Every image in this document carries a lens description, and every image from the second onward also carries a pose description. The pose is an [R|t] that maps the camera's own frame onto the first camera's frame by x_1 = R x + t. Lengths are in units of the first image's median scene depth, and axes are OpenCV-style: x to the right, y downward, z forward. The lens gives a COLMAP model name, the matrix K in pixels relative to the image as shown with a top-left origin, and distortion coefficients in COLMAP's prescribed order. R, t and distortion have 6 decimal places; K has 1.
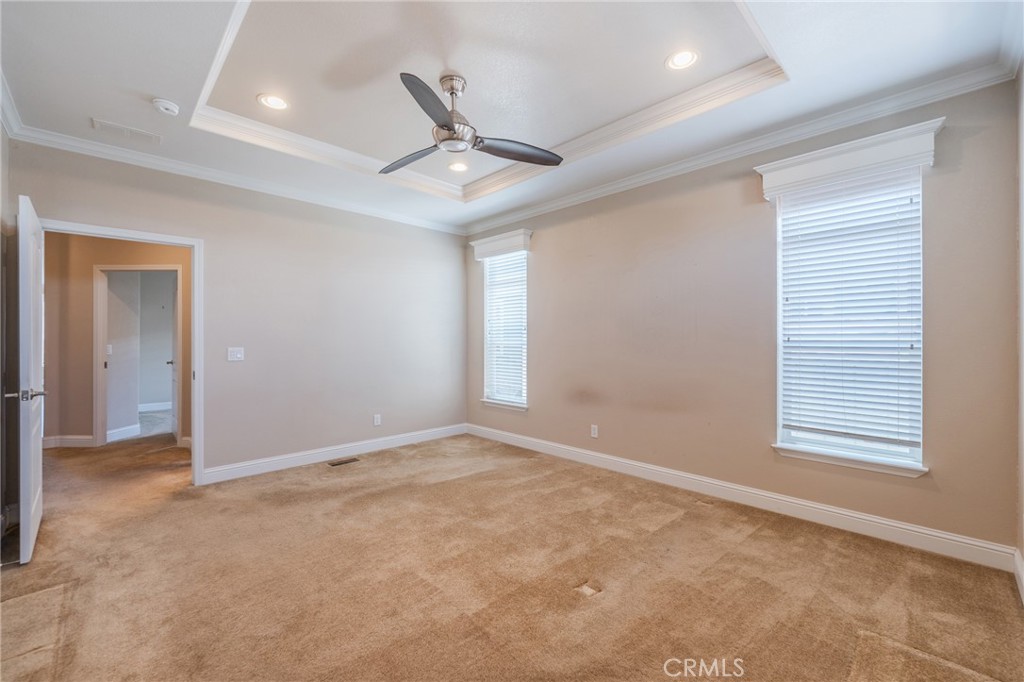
lens RADIAL K [[413.5, 0, 507.7], [0, 413.5, 339.9], [0, 0, 1]] dist [0.000470, -0.001321]
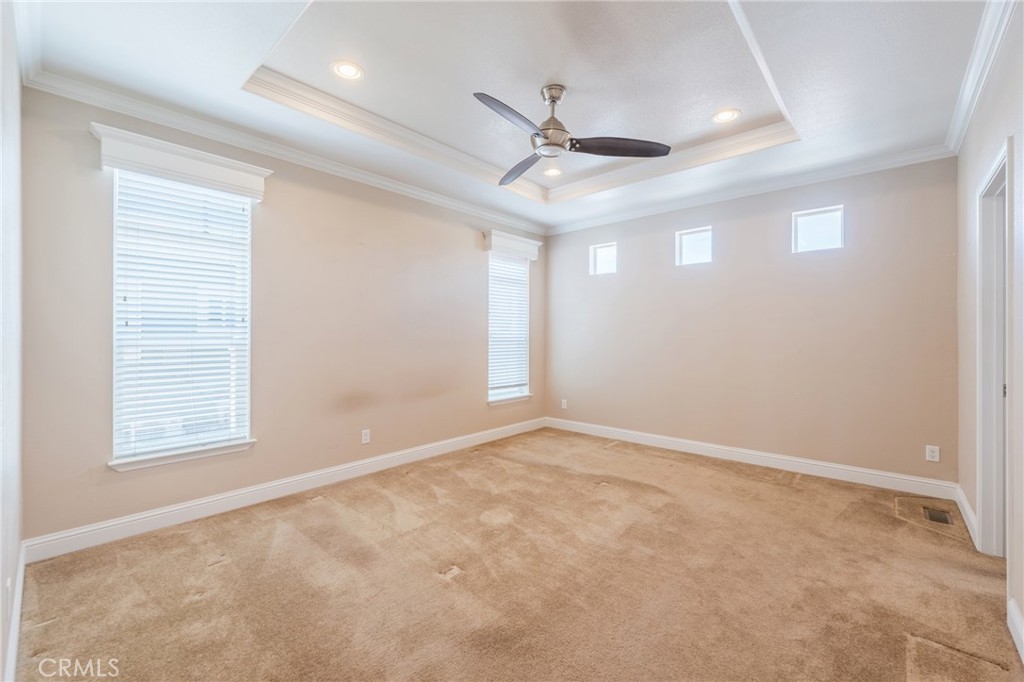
lens RADIAL K [[413.5, 0, 506.5], [0, 413.5, 333.0], [0, 0, 1]] dist [0.000470, -0.001321]
pose [[-0.048007, 0.008569, 0.998810, -0.891693], [0.004968, 0.999953, -0.008340, 0.001127], [-0.998835, 0.004562, -0.048048, 0.904783]]
